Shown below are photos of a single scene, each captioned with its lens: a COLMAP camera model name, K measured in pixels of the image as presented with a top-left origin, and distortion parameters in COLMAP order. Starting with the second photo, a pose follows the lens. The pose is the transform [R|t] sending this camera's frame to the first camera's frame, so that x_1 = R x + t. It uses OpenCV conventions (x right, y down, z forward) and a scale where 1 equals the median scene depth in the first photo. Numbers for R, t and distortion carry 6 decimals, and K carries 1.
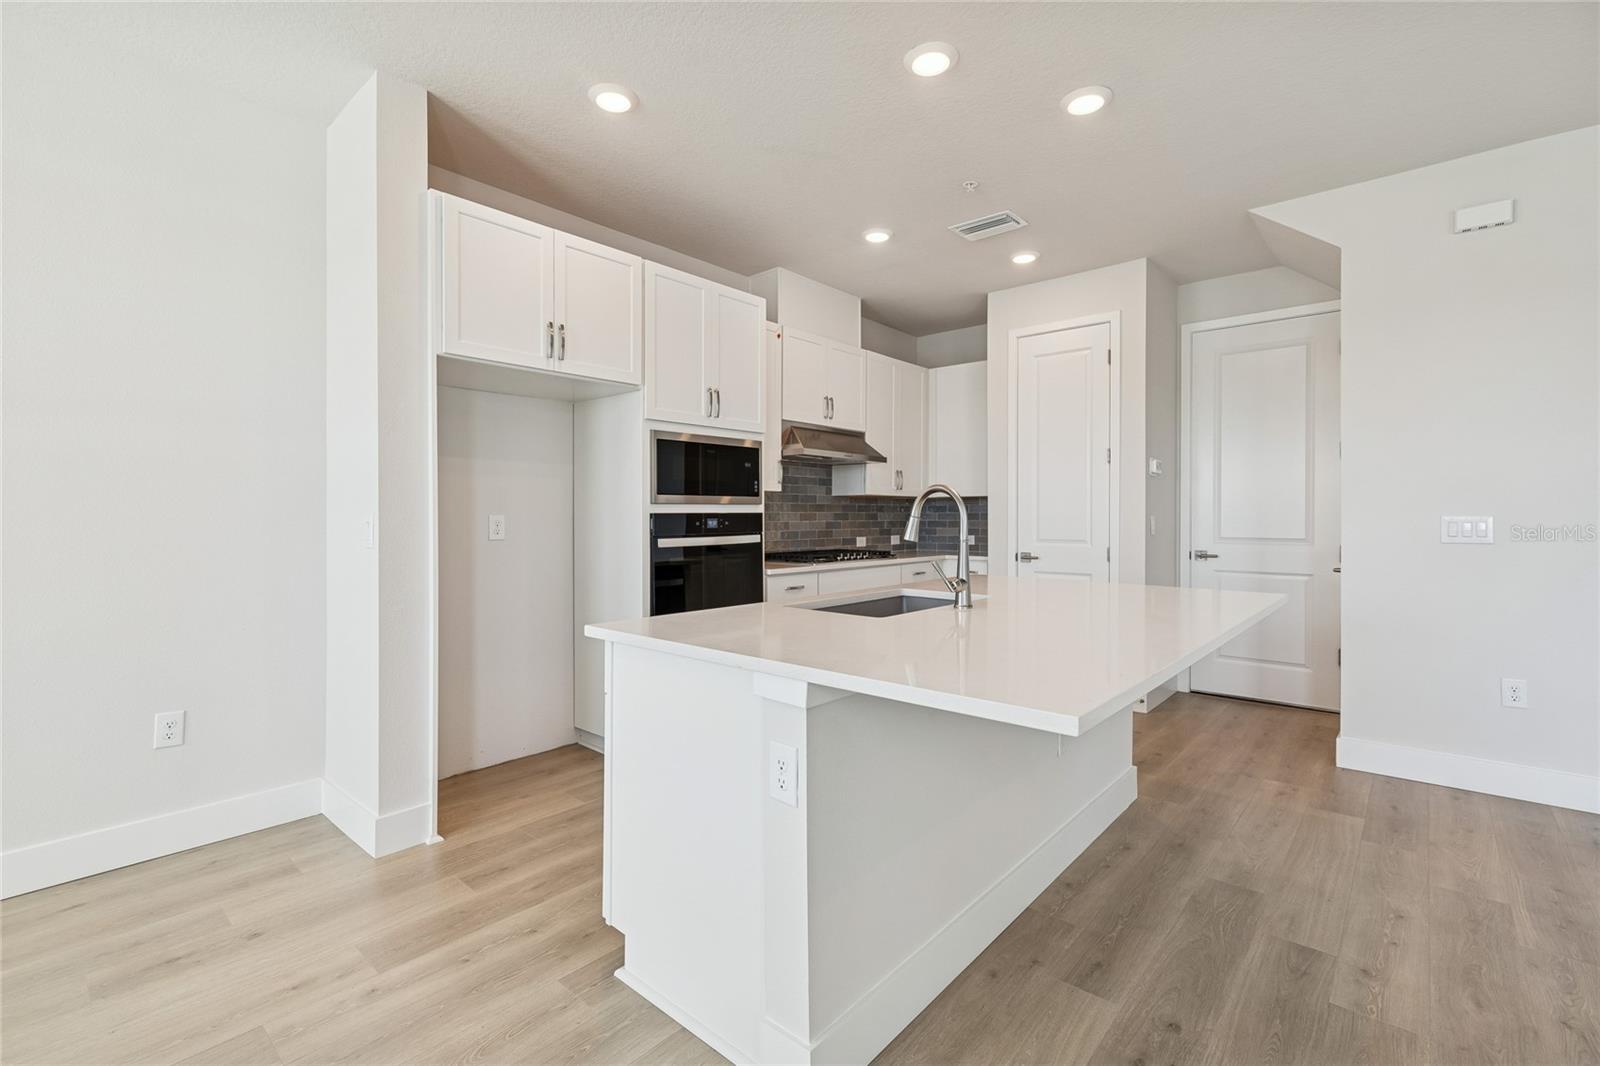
lens RADIAL K [[711.8, 0, 789.6], [0, 711.8, 518.8], [0, 0, 1]] dist [0.000942, 0.000233]
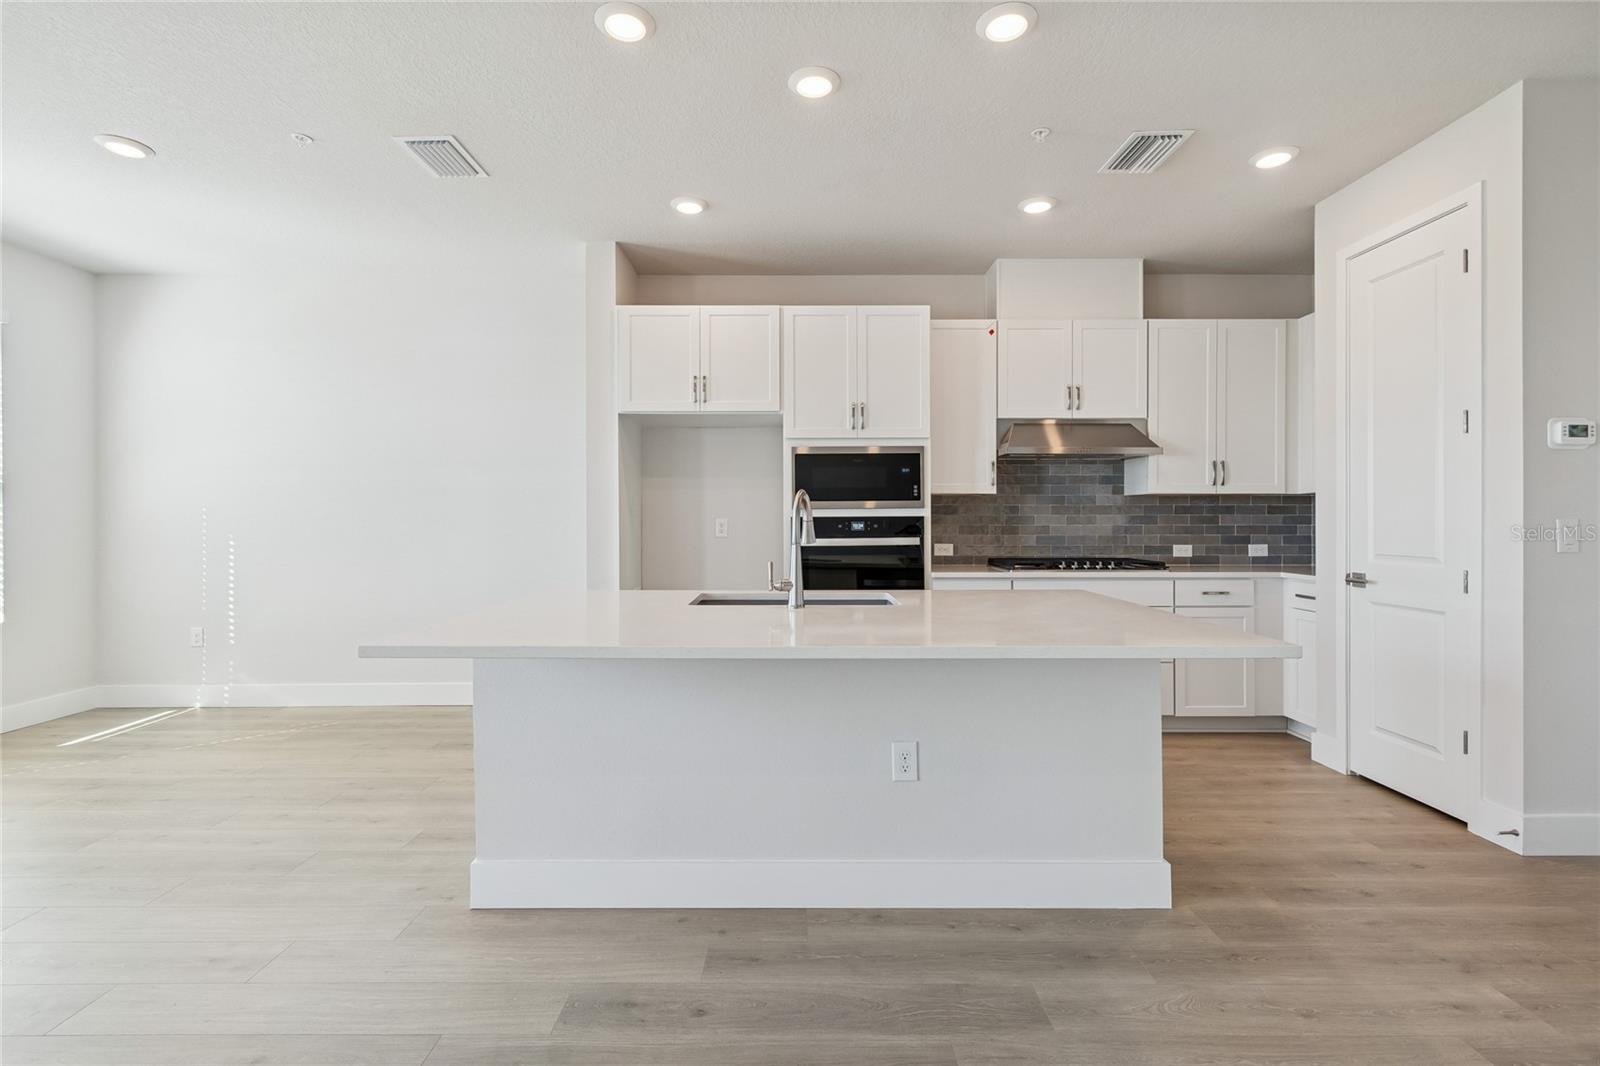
lens RADIAL K [[720.6, 0, 792.4], [0, 720.6, 521.6], [0, 0, 1]] dist [0.000375, -0.000254]
pose [[0.664300, 0.002480, -0.747462, 0.552220], [-0.002305, 0.999997, 0.001269, -0.001415], [0.747462, 0.000880, 0.664303, 0.157671]]
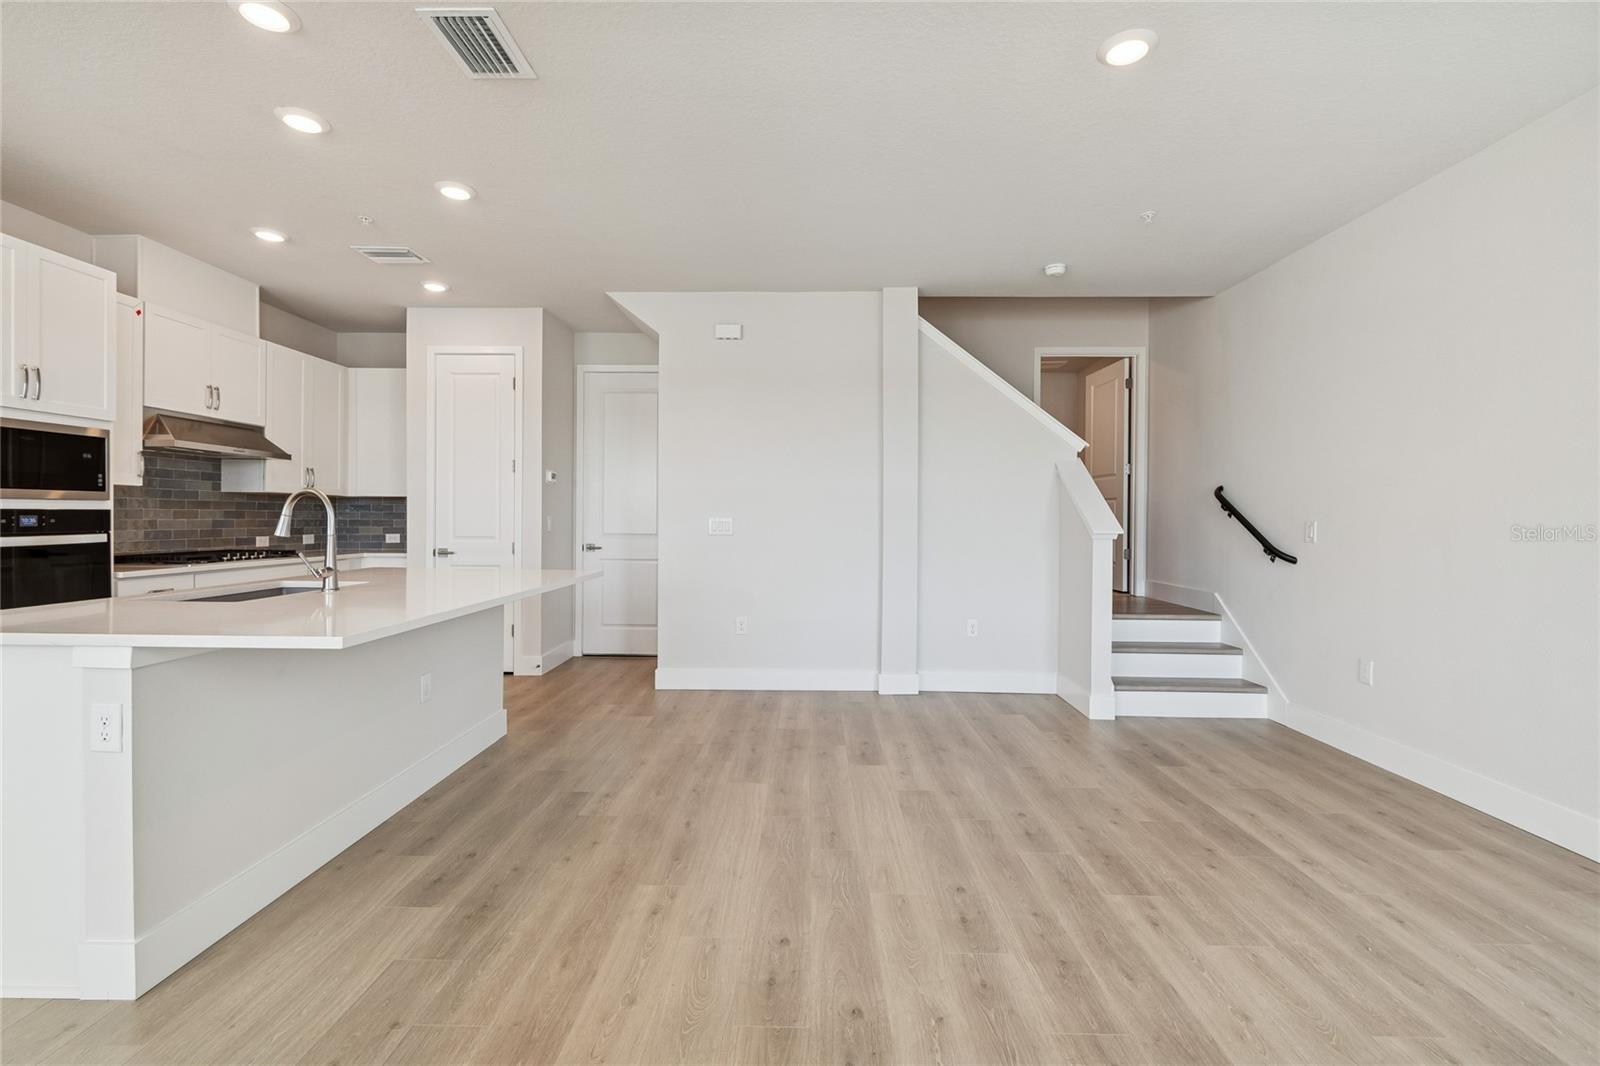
lens RADIAL K [[709.8, 0, 793.6], [0, 709.8, 523.0], [0, 0, 1]] dist [0.002518, -0.000264]
pose [[0.760146, 0.001570, 0.649751, 0.031307], [-0.005340, 0.999978, 0.003831, 0.000450], [-0.649731, -0.006382, 0.760138, -0.226686]]
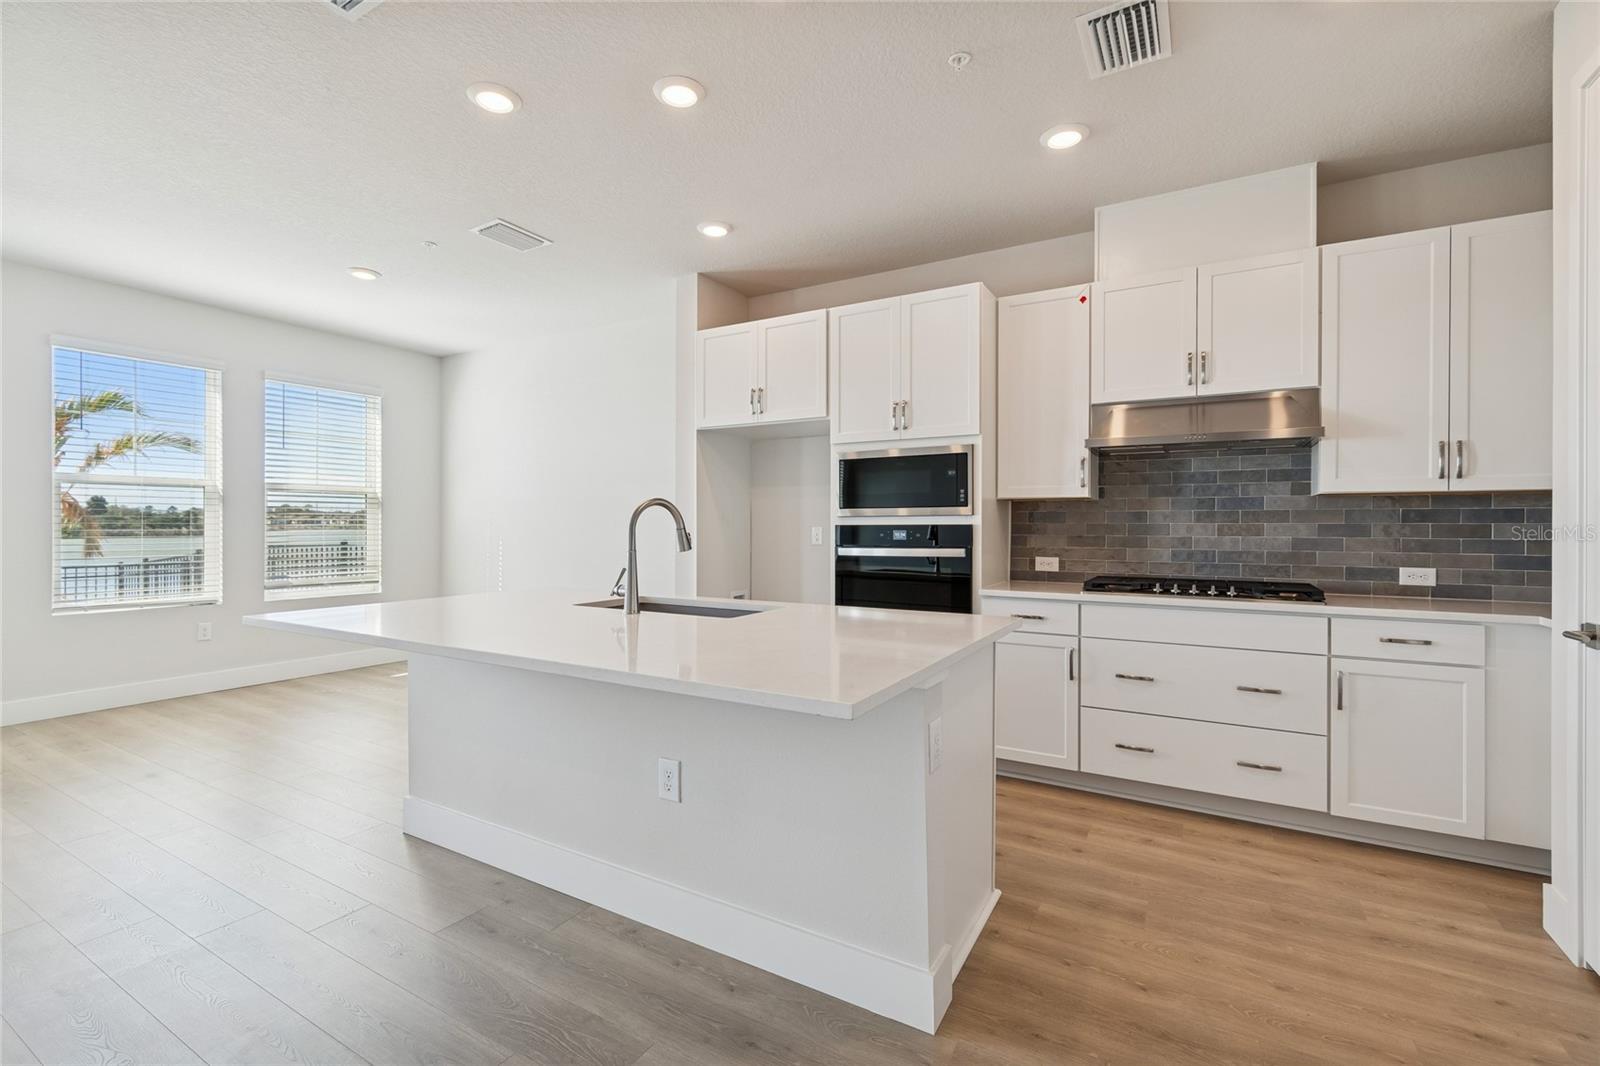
lens RADIAL K [[708.6, 0, 790.3], [0, 708.6, 527.1], [0, 0, 1]] dist [0.000203, -0.000368]
pose [[0.190674, 0.002827, -0.981649, 0.716472], [-0.006460, 0.999978, 0.001625, -0.004688], [0.981632, 0.006032, 0.190688, 0.553033]]
